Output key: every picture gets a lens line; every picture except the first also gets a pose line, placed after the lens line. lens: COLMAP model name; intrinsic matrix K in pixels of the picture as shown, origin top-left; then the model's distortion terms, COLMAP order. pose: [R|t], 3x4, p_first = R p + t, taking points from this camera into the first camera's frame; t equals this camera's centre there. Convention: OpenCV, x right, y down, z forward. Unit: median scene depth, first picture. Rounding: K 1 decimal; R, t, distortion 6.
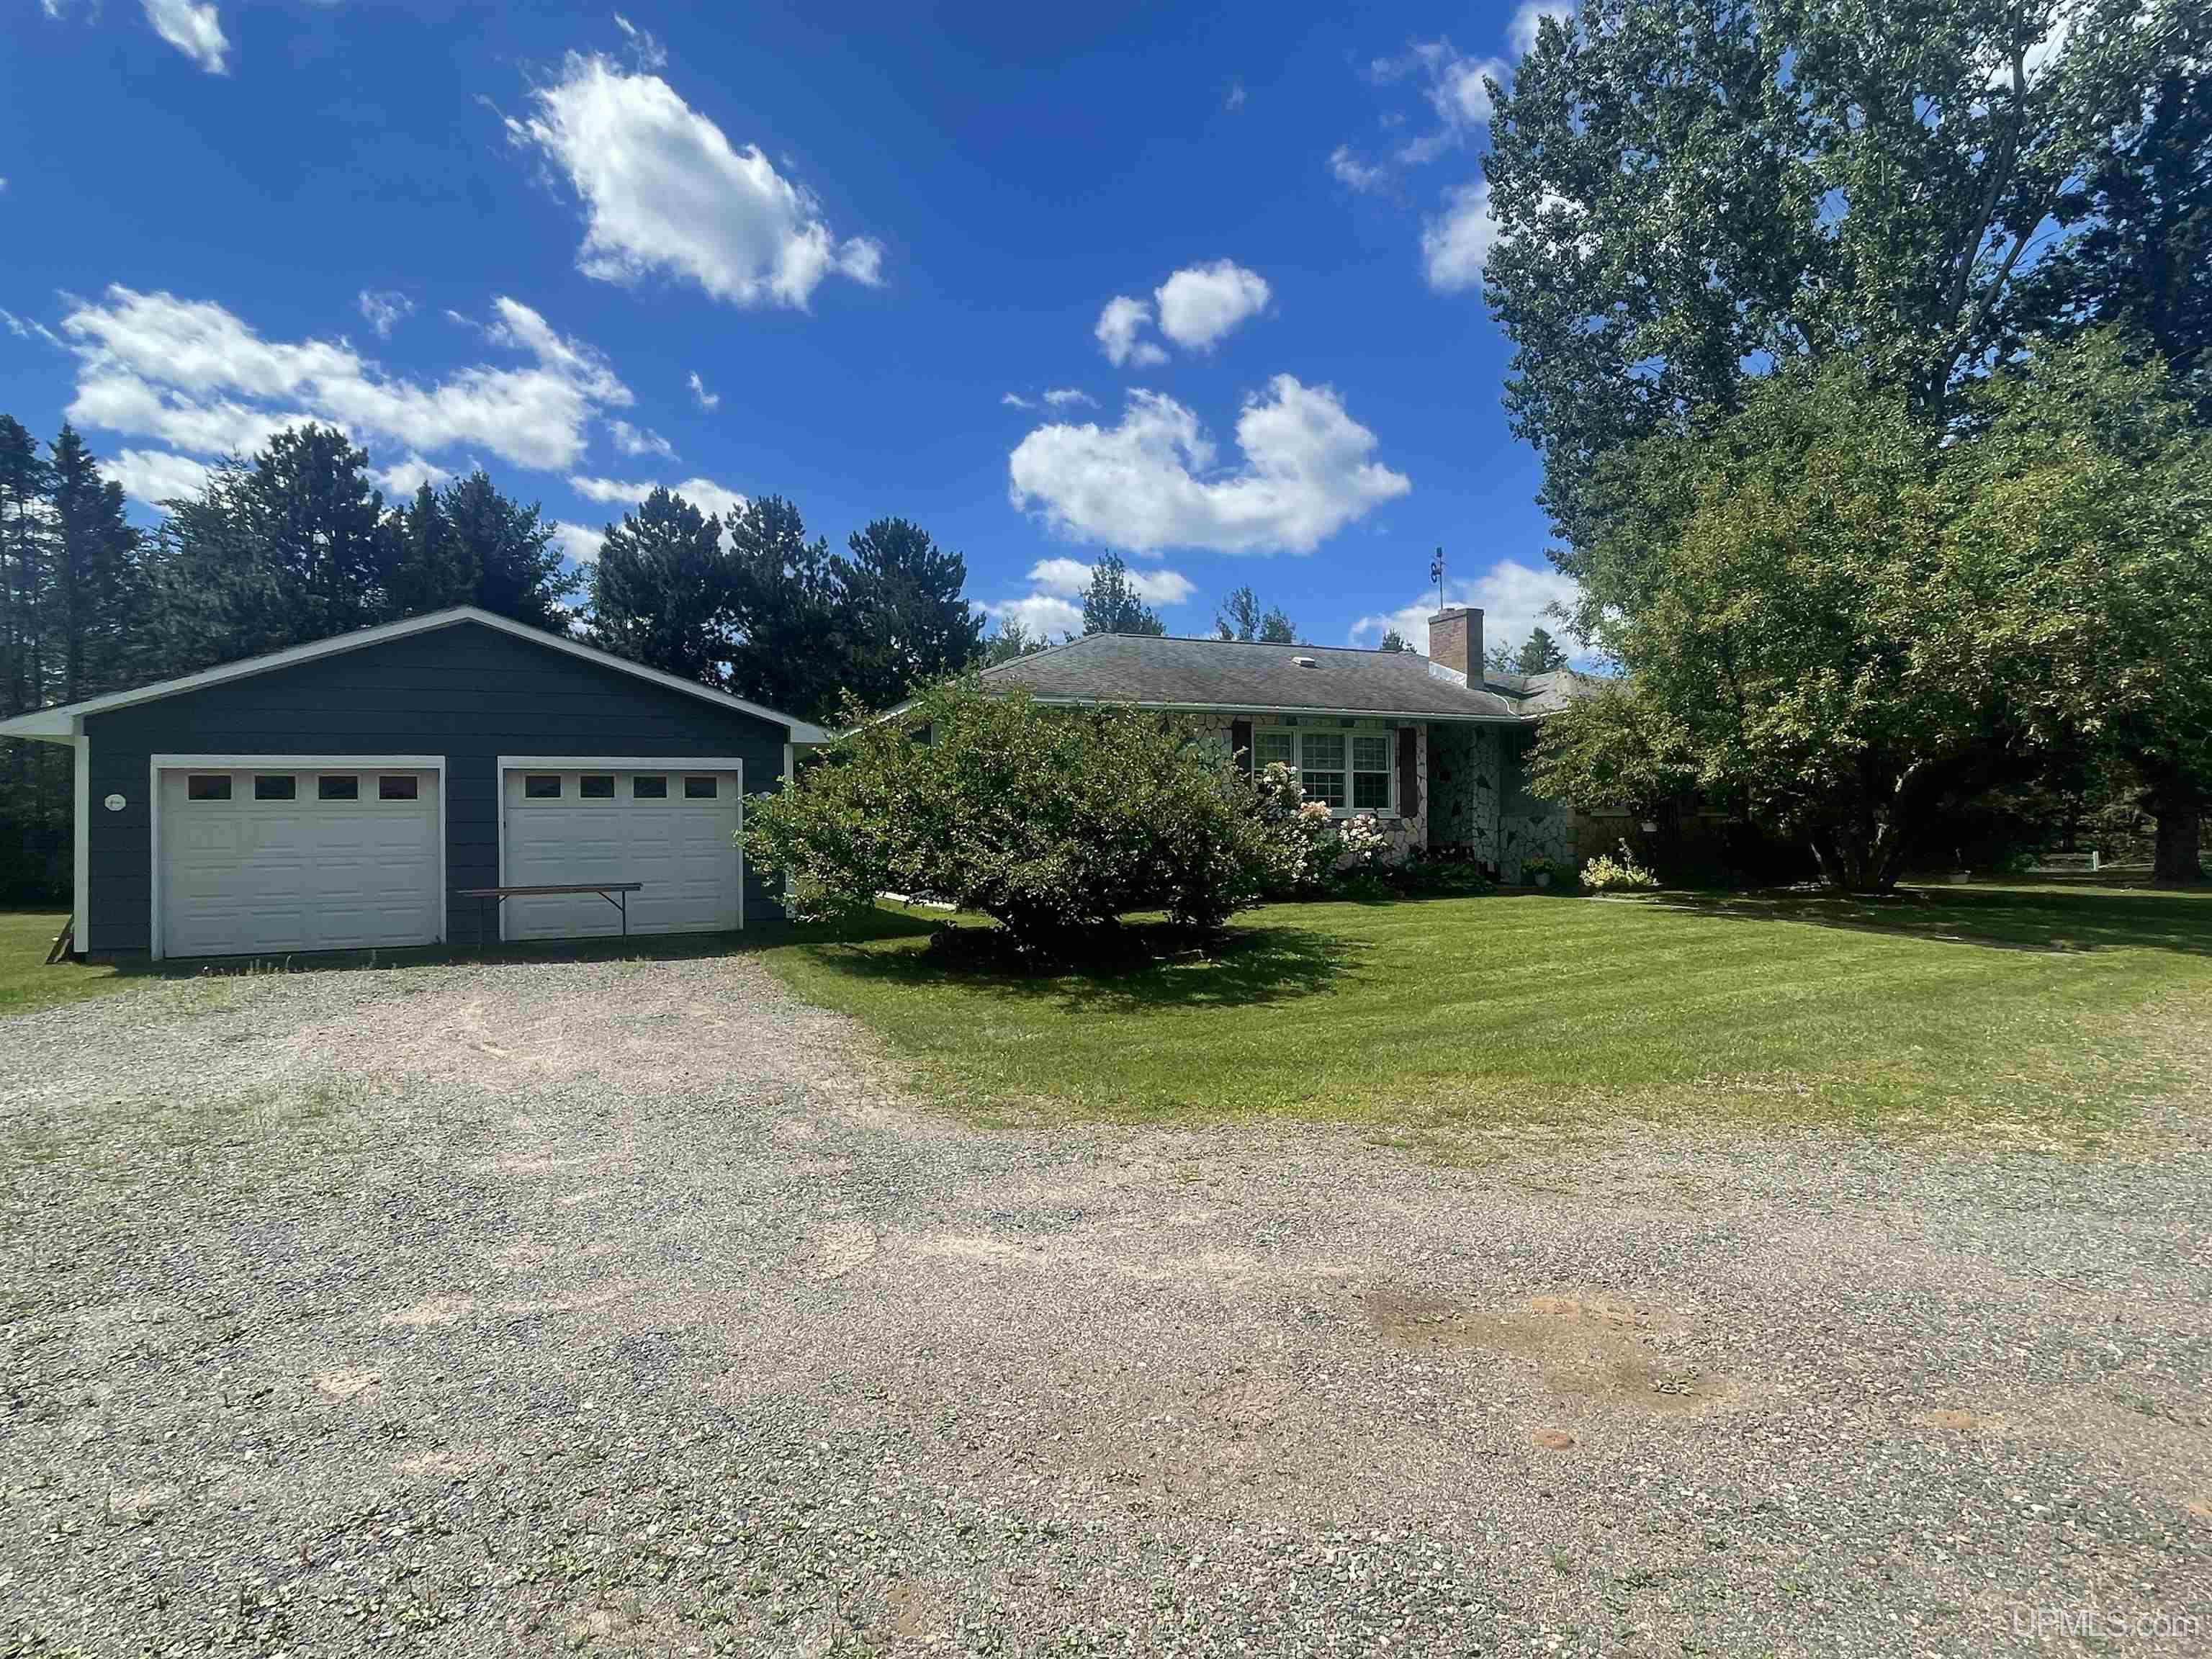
lens RADIAL K [[1119.2, 0, 1106.0], [0, 1119.2, 829.5], [0, 0, 1]] dist [0.003483, -0.001721]
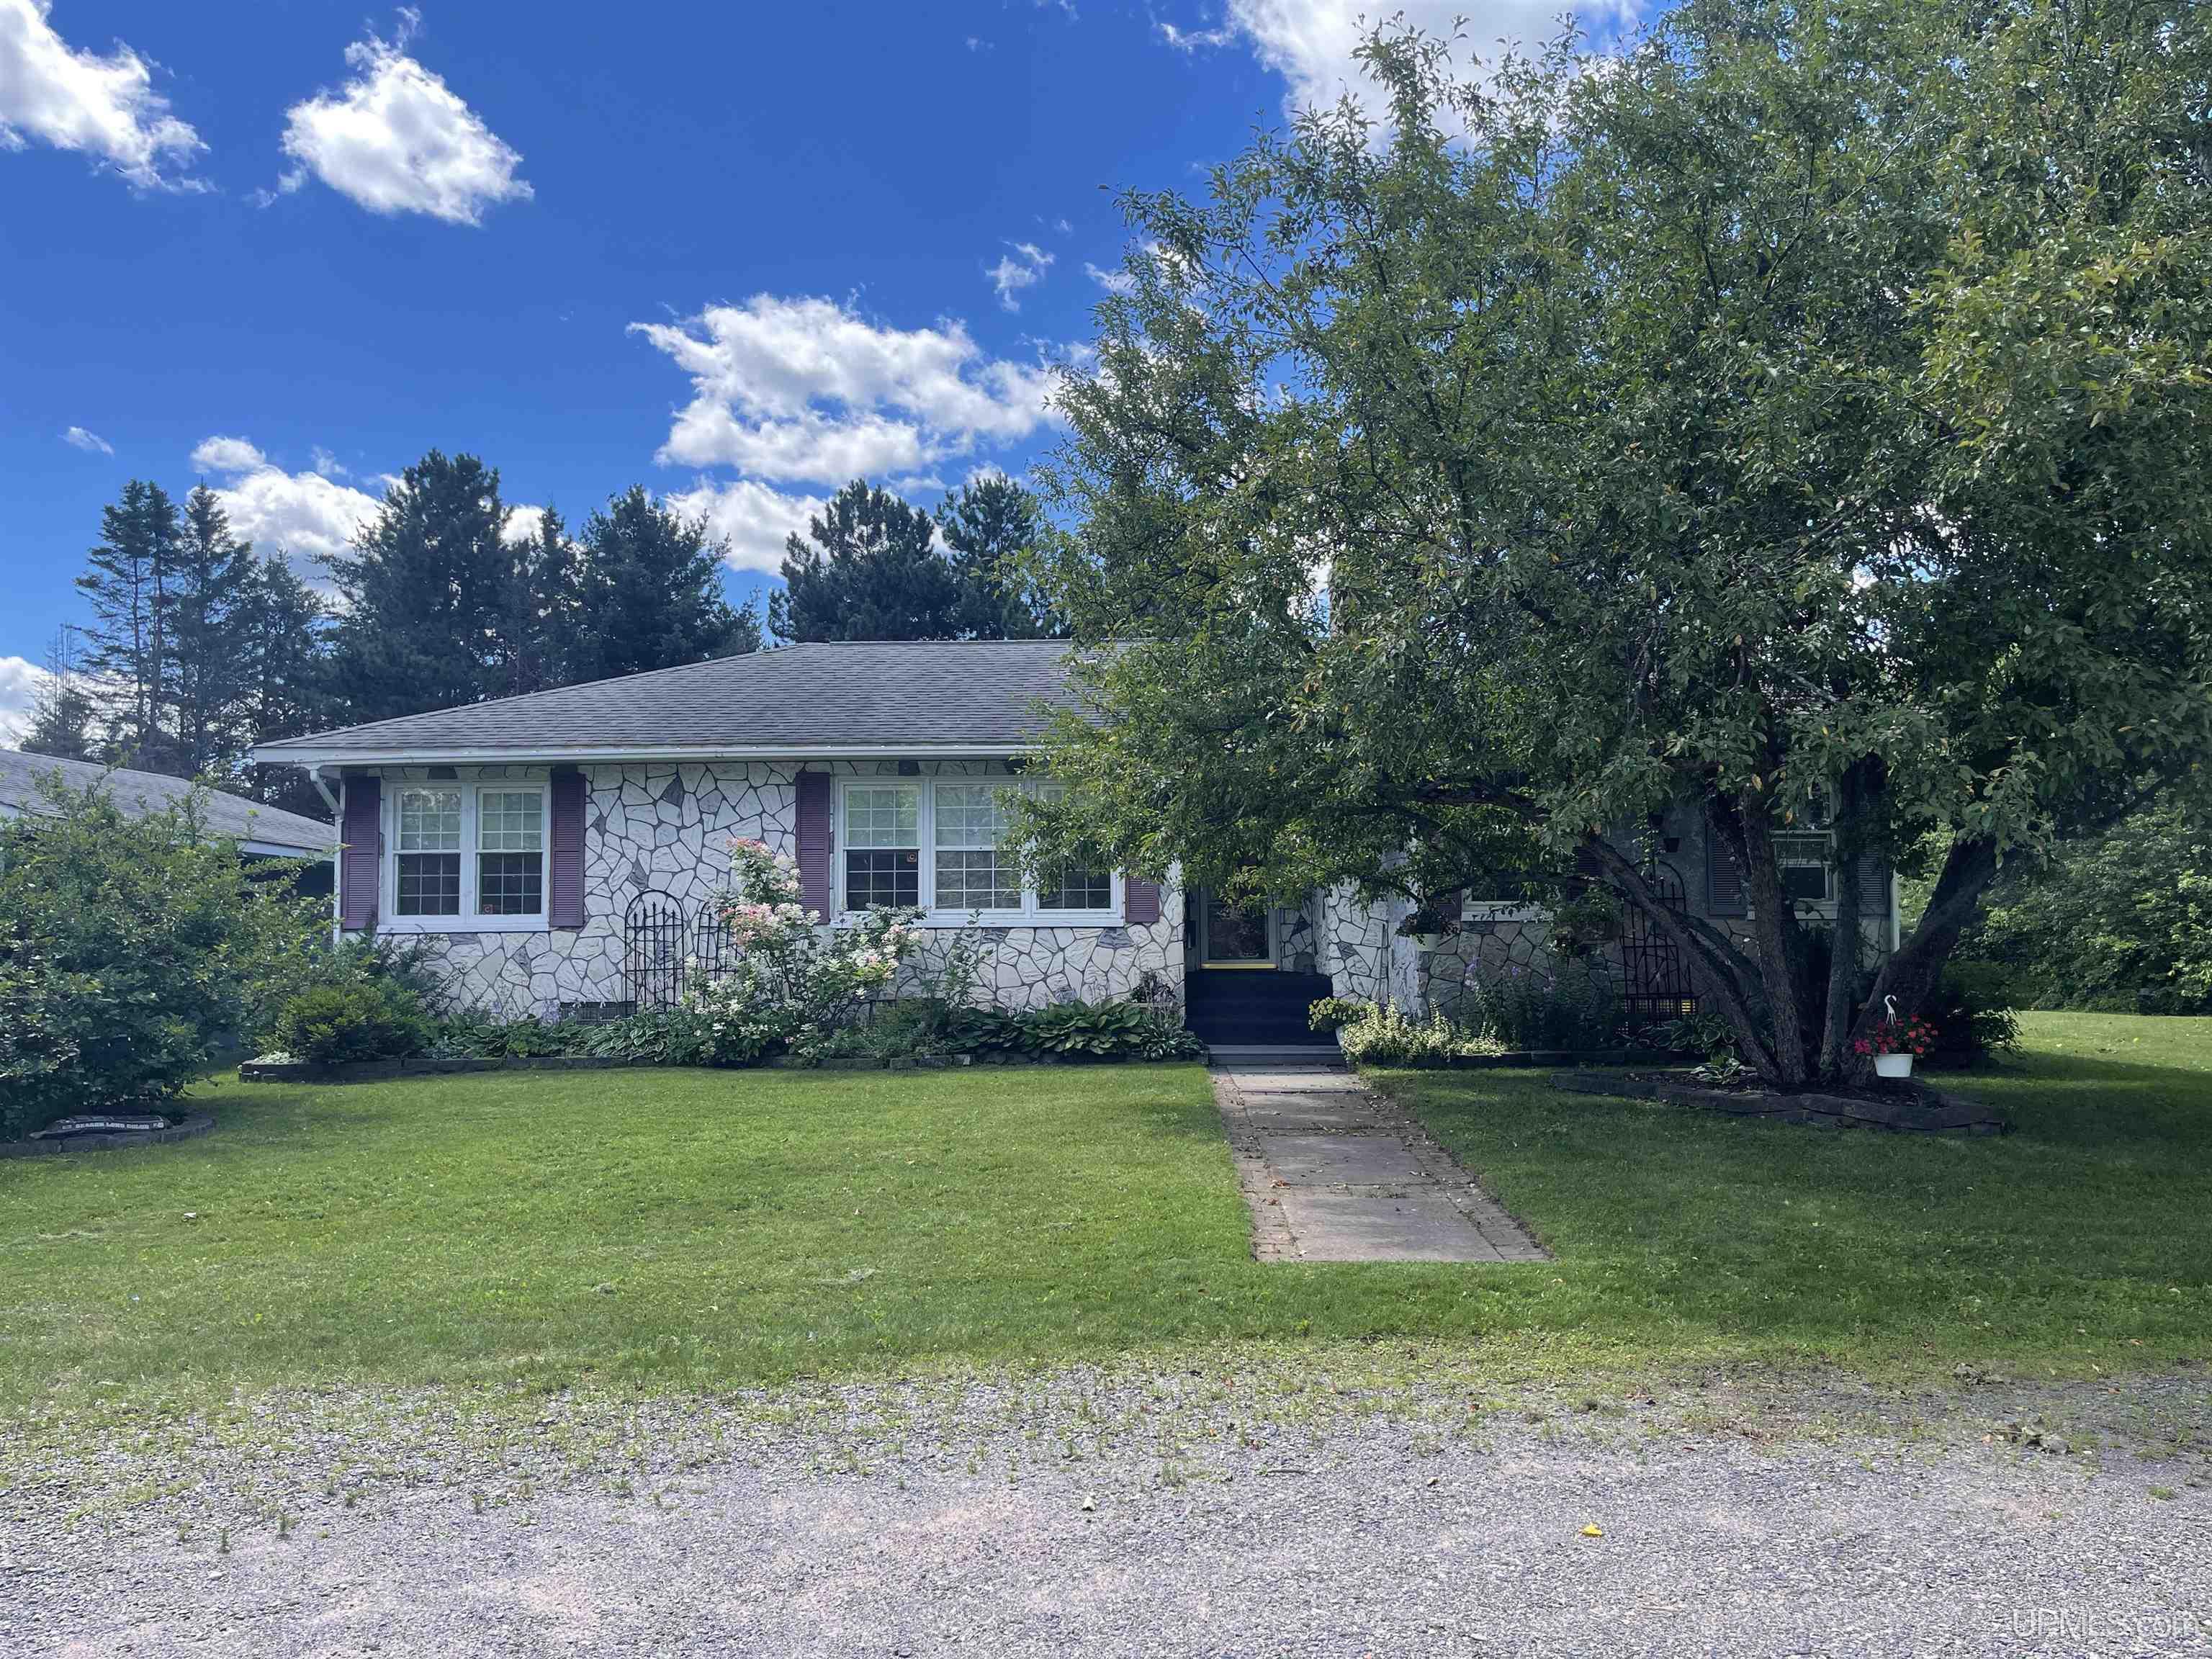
lens RADIAL K [[1647.9, 0, 1130.5], [0, 1647.9, 869.0], [0, 0, 1]] dist [0.066975, -0.083331]
pose [[0.917357, -0.018301, -0.397645, 1.049189], [0.002645, 0.999201, -0.039884, -0.009780], [0.398057, 0.035536, 0.916672, 0.374472]]
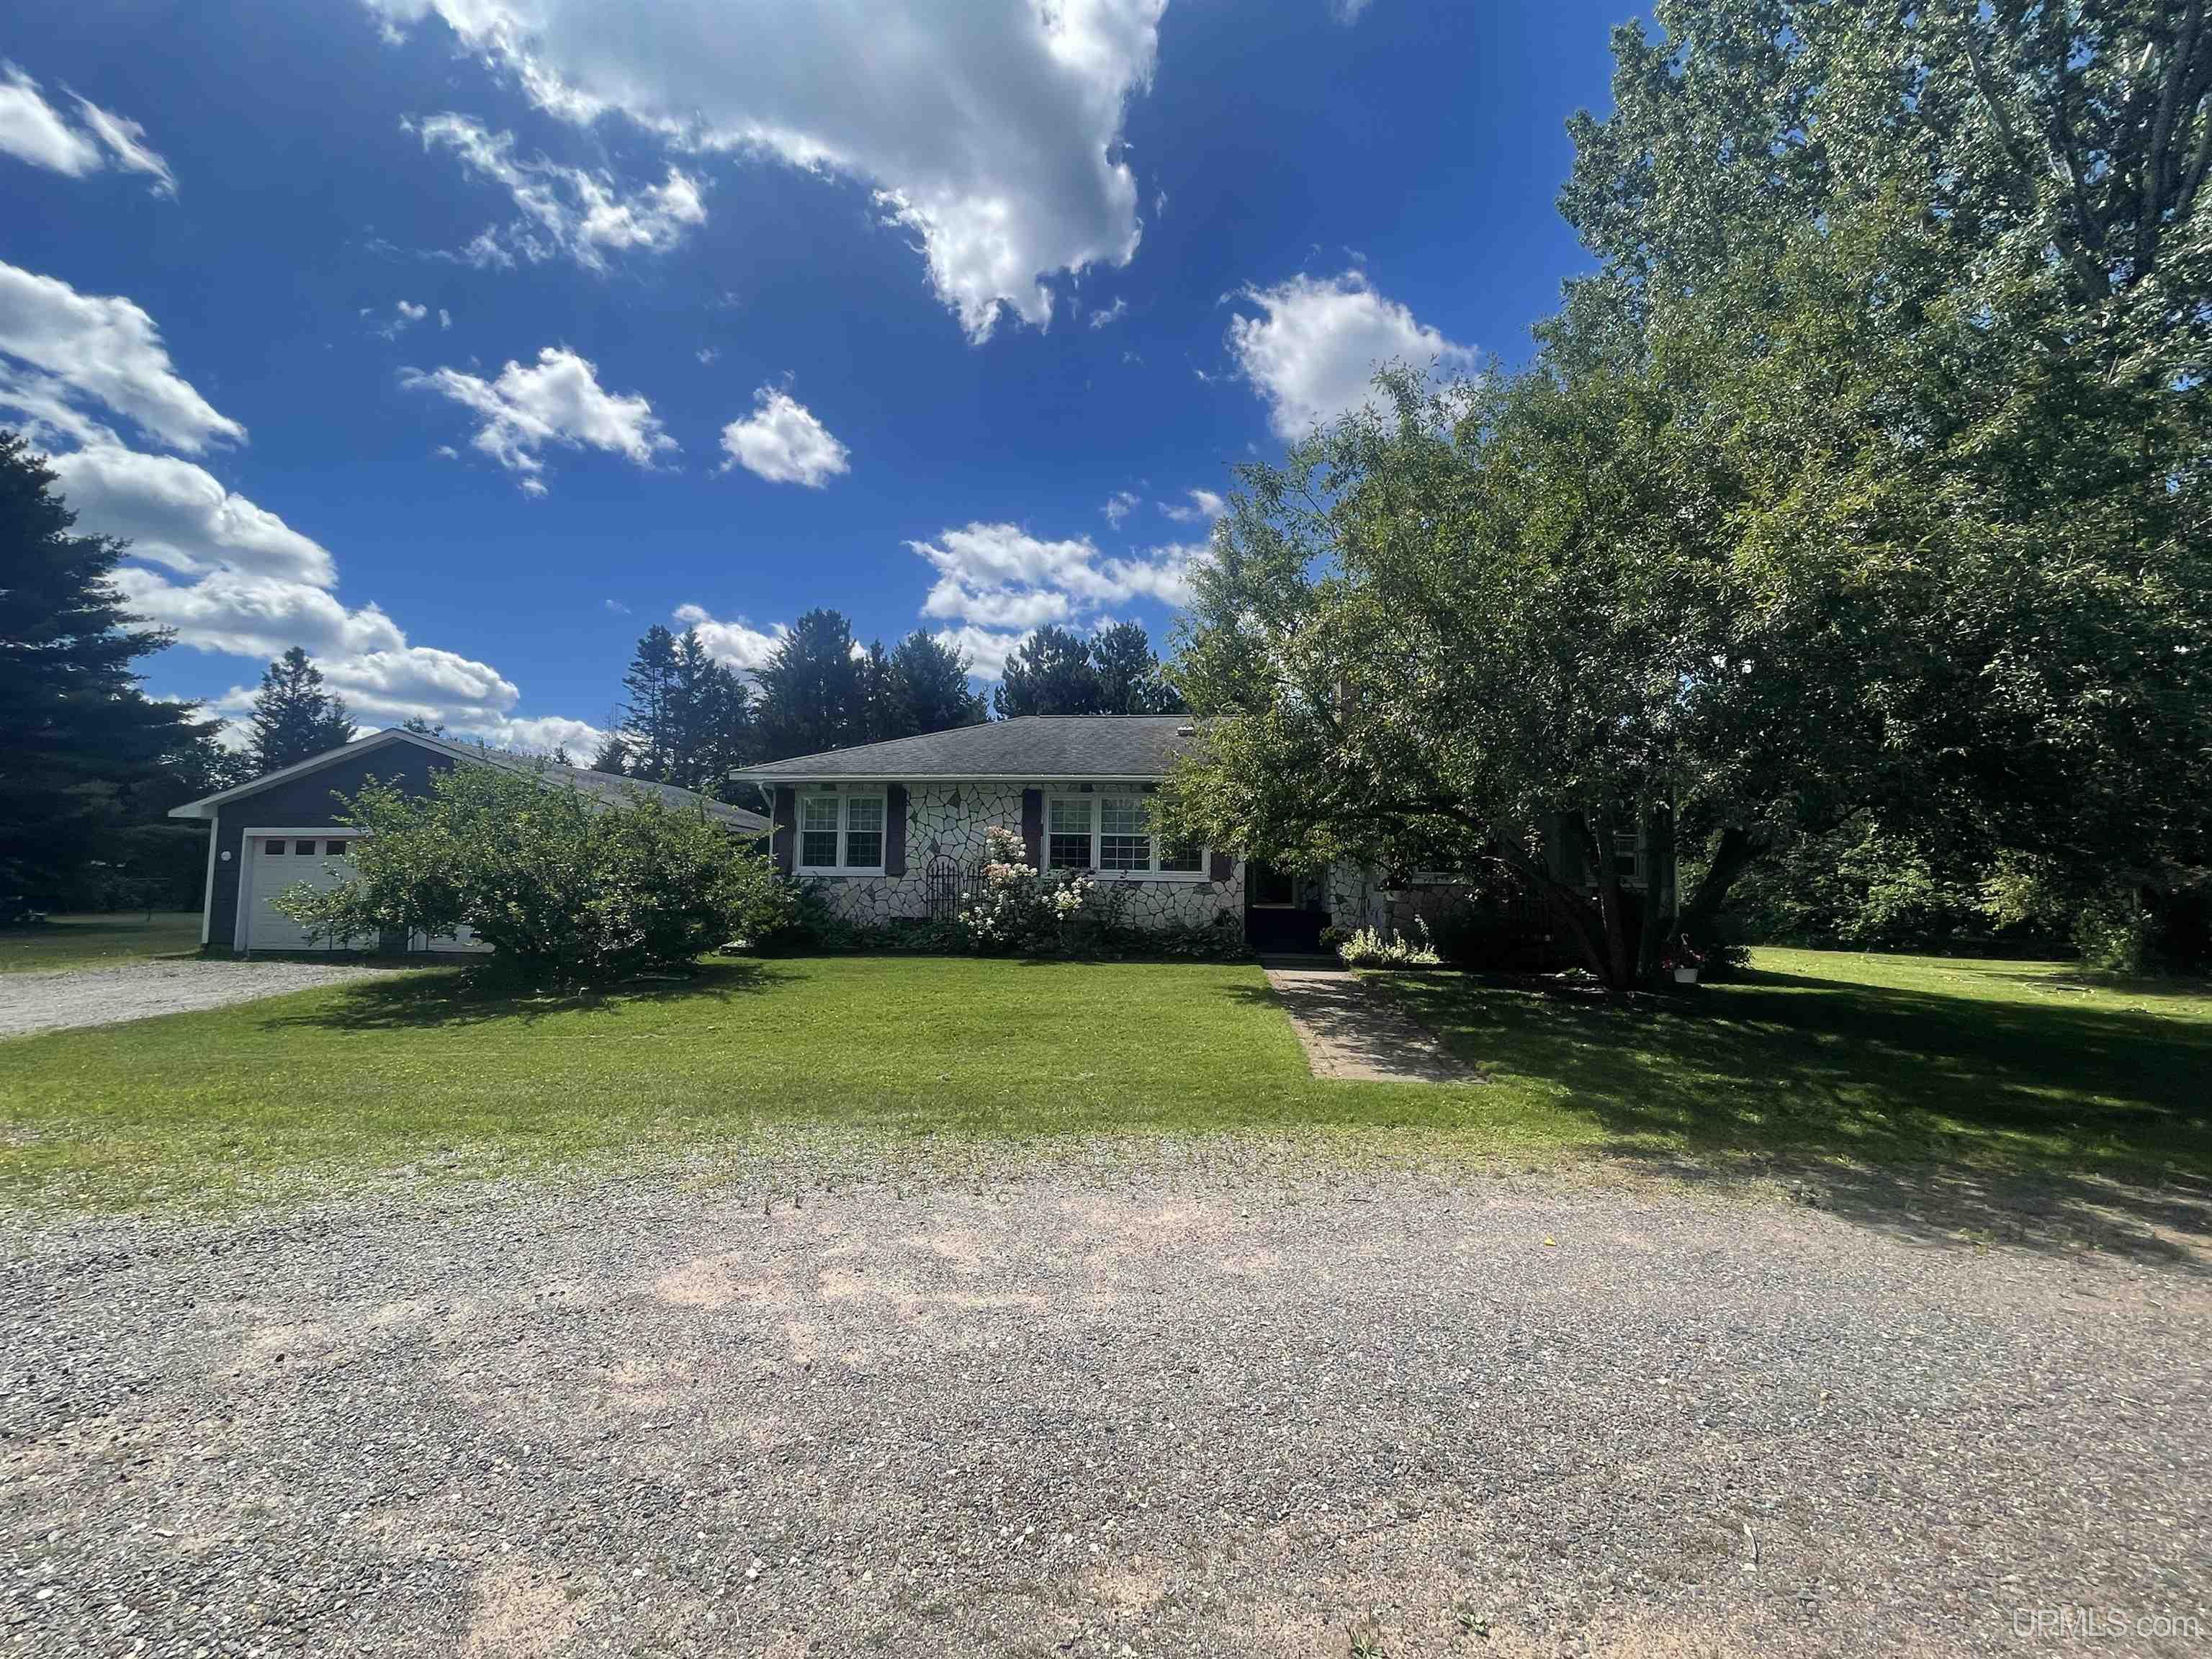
lens RADIAL K [[956.7, 0, 1106.0], [0, 956.7, 829.5], [0, 0, 1]] dist [0.001659, 0.000043]
pose [[0.883985, -0.008799, -0.467433, 1.004108], [-0.021726, 0.997969, -0.059874, -0.006252], [0.467011, 0.063084, 0.881999, 0.348782]]
